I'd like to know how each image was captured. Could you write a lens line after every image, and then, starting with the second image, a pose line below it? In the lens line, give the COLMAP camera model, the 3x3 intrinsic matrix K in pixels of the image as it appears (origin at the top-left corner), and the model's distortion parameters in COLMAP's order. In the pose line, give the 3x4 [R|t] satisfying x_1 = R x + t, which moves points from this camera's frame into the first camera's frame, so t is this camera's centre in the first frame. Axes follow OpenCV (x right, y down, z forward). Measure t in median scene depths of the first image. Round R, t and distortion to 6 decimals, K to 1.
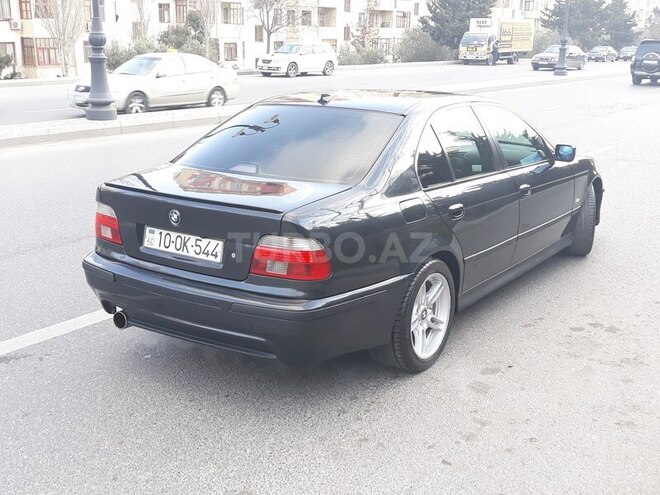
lens RADIAL K [[809.2, 0, 330.0], [0, 809.2, 247.5], [0, 0, 1]] dist [-0.007452, -0.056133]
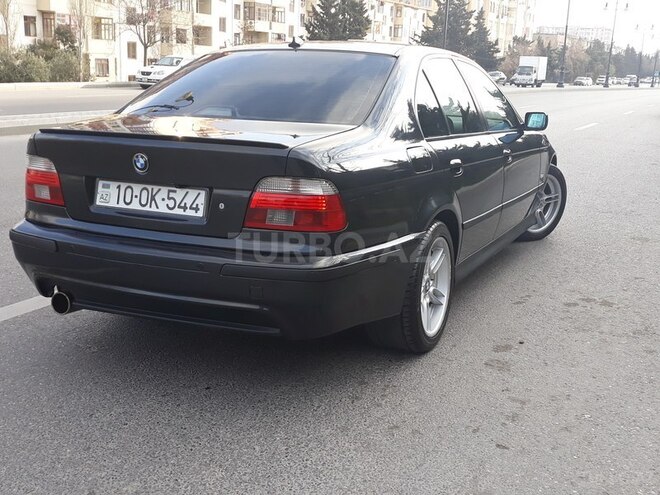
lens RADIAL K [[809.2, 0, 330.0], [0, 809.2, 247.5], [0, 0, 1]] dist [-0.007452, -0.056133]
pose [[0.986216, -0.023826, 0.163738, -0.128384], [0.030026, 0.998919, -0.035494, 0.072179], [-0.162715, 0.039921, 0.985865, 0.173668]]
